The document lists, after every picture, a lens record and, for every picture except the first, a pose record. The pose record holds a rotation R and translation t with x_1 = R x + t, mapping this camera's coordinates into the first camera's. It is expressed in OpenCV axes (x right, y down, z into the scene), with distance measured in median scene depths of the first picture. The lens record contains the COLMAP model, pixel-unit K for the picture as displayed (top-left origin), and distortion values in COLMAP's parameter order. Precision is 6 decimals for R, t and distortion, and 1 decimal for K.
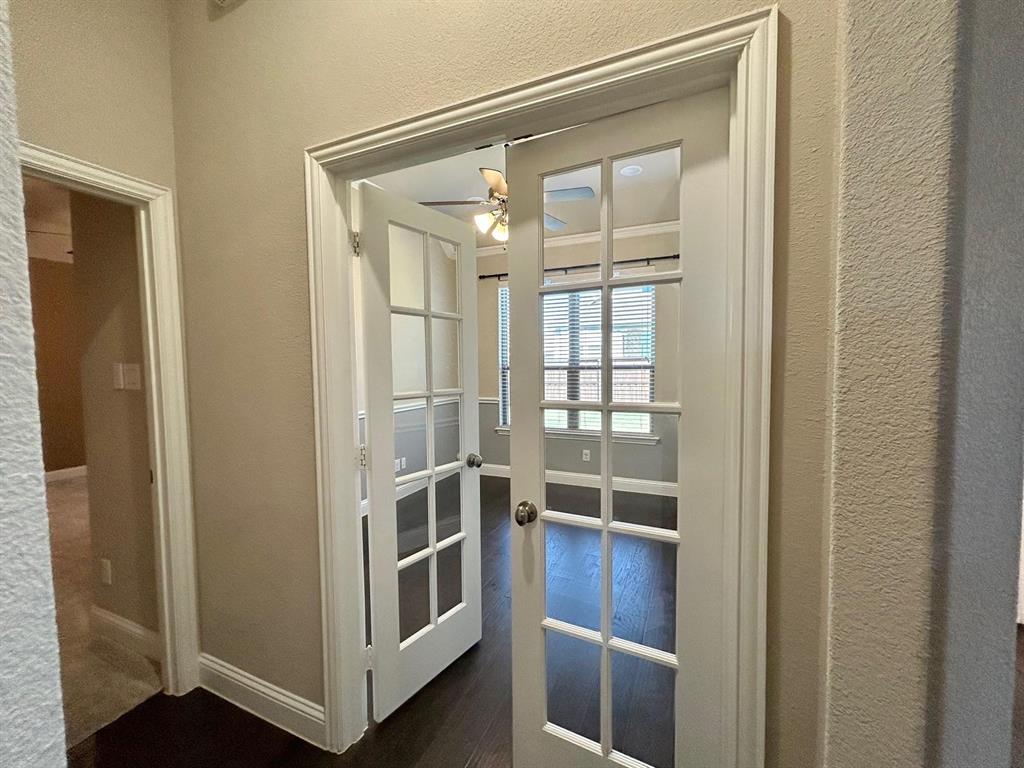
lens RADIAL K [[409.6, 0, 510.6], [0, 409.6, 384.5], [0, 0, 1]] dist [-0.001606, 0.000515]
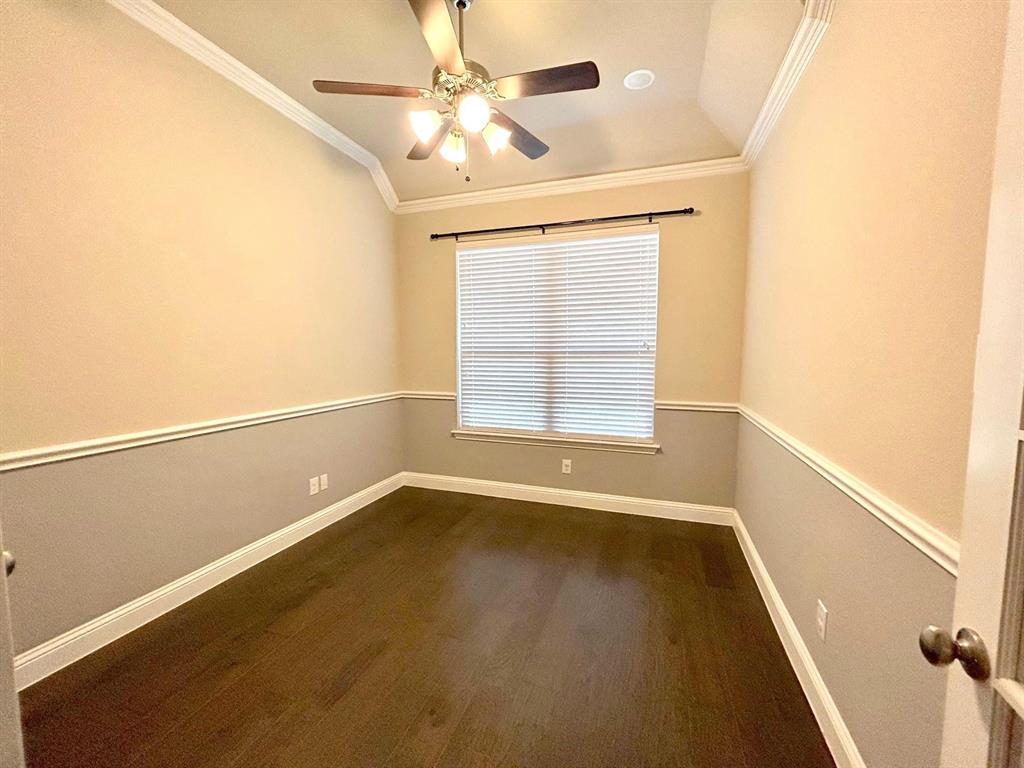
lens RADIAL K [[409.6, 0, 513.6], [0, 409.6, 384.8], [0, 0, 1]] dist [-0.001606, 0.000515]
pose [[0.996054, 0.004651, 0.088631, 0.012937], [-0.007041, 0.999620, 0.026668, -0.005334], [-0.088474, -0.027187, 0.995707, 0.240693]]
